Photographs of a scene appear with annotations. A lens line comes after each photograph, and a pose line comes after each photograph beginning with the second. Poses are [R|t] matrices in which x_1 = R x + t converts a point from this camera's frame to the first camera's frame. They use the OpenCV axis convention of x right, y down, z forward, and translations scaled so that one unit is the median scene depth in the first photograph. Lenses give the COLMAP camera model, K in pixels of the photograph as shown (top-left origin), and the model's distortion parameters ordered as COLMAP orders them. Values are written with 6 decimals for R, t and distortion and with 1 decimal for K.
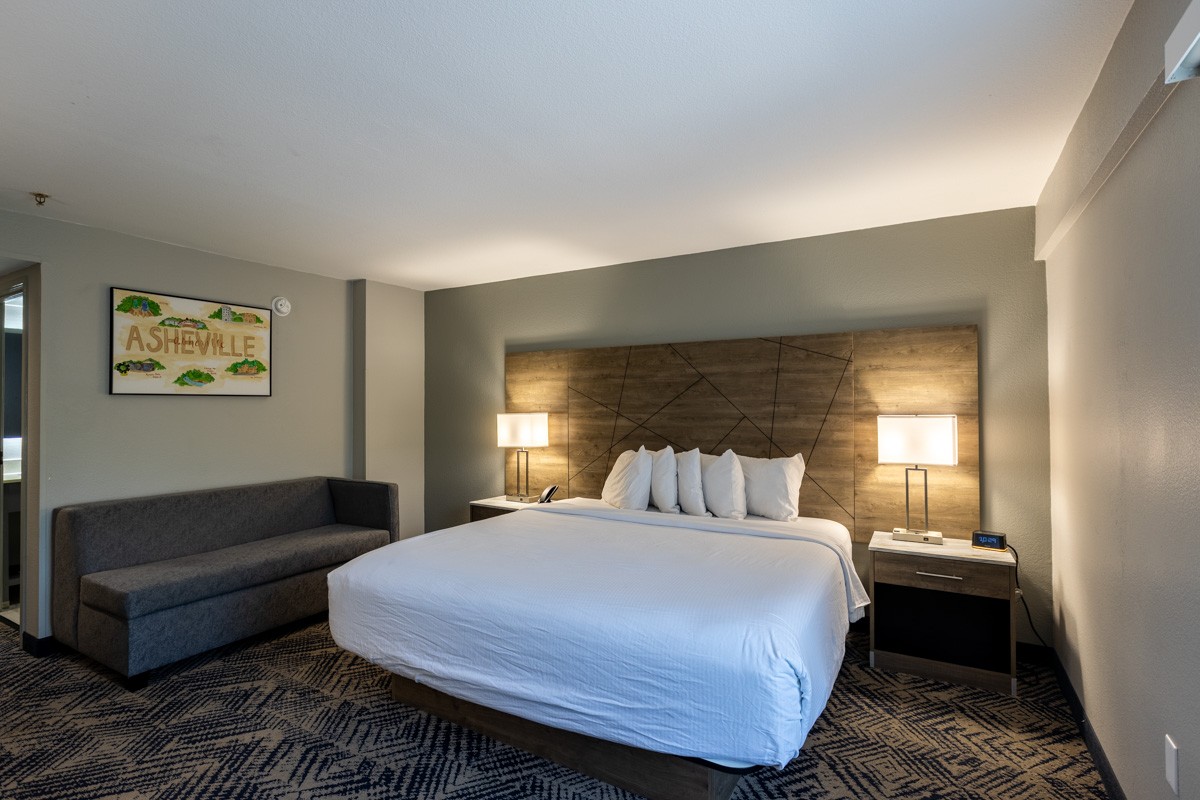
lens RADIAL K [[573.8, 0, 600.0], [0, 573.8, 400.0], [0, 0, 1]] dist [-0.016671, 0.000800]
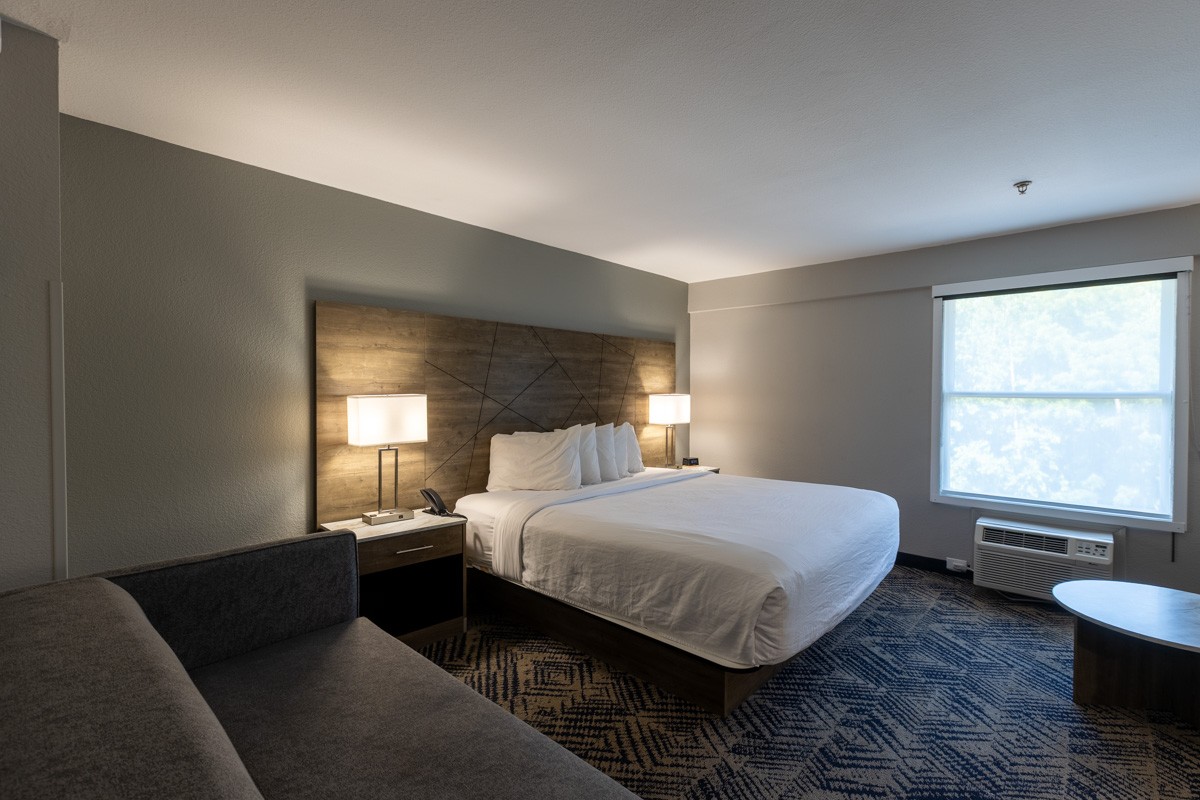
lens RADIAL K [[551.9, 0, 599.7], [0, 551.9, 387.8], [0, 0, 1]] dist [-0.014812, -0.000343]
pose [[0.215018, 0.016391, 0.976473, -0.816255], [-0.005121, 0.999864, -0.015656, 0.026779], [-0.976597, -0.001634, 0.215073, 0.671959]]
